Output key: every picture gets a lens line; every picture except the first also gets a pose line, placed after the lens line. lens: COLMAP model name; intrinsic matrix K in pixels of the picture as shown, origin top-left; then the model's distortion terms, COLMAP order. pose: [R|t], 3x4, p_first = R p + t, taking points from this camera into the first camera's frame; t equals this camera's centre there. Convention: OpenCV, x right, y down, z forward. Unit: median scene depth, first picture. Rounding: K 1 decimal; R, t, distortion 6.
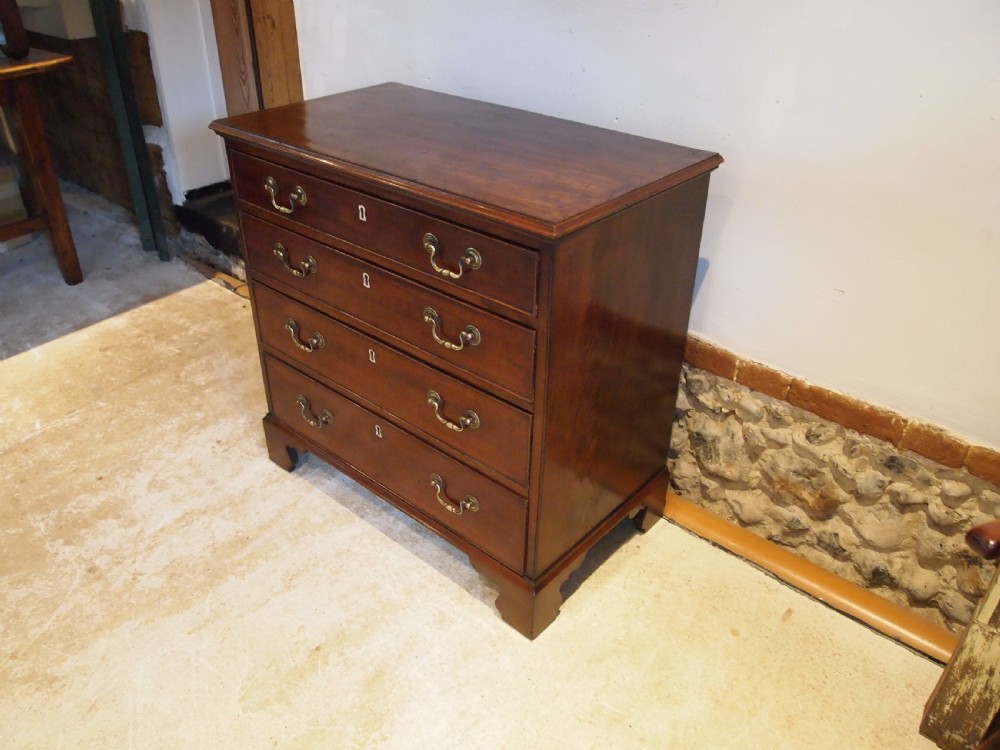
lens RADIAL K [[797.1, 0, 500.0], [0, 797.1, 375.0], [0, 0, 1]] dist [-0.048370, 0.001346]
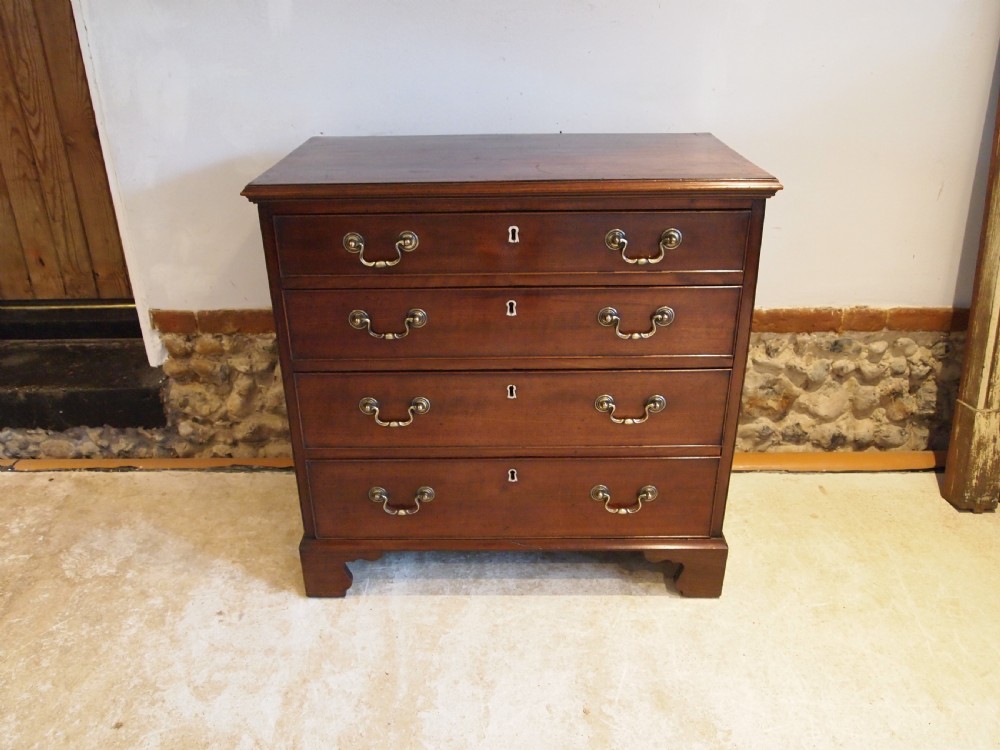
lens RADIAL K [[797.1, 0, 500.0], [0, 797.1, 375.0], [0, 0, 1]] dist [-0.048370, 0.001346]
pose [[0.764349, -0.298556, 0.571519, -0.635834], [0.360029, 0.932923, 0.005847, -0.047765], [-0.534929, 0.201295, 0.820568, 0.213126]]
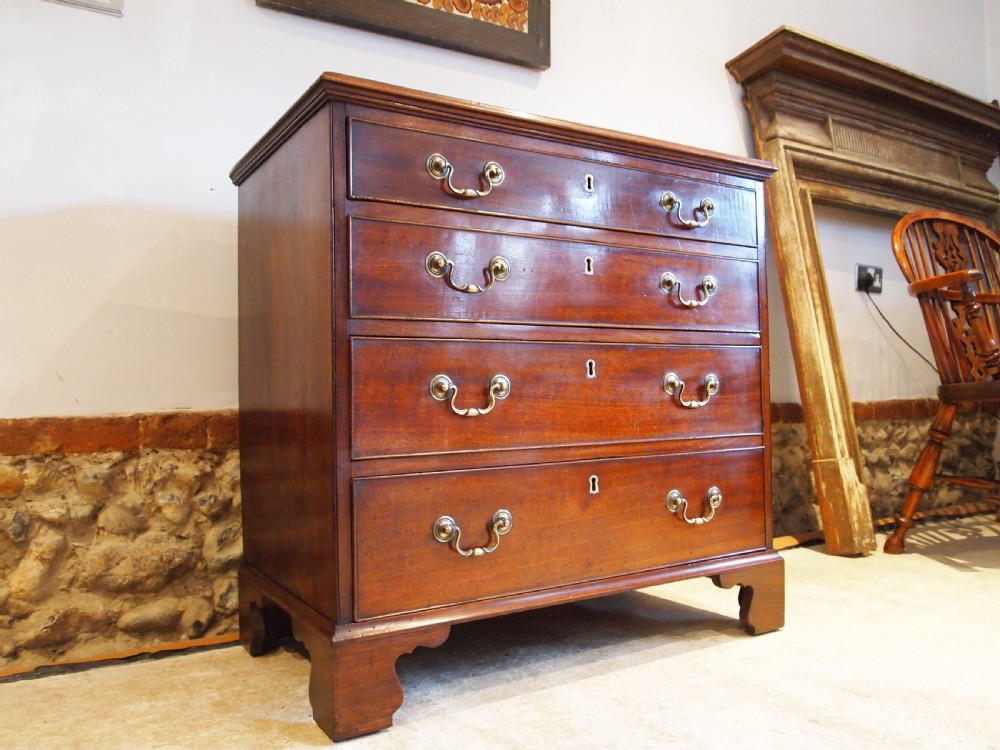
lens RADIAL K [[797.1, 0, 500.0], [0, 797.1, 375.0], [0, 0, 1]] dist [-0.048370, 0.001346]
pose [[0.297616, 0.006783, 0.954662, -0.864220], [0.523602, 0.834999, -0.169165, 0.062526], [-0.798289, 0.550209, 0.244958, 0.798906]]
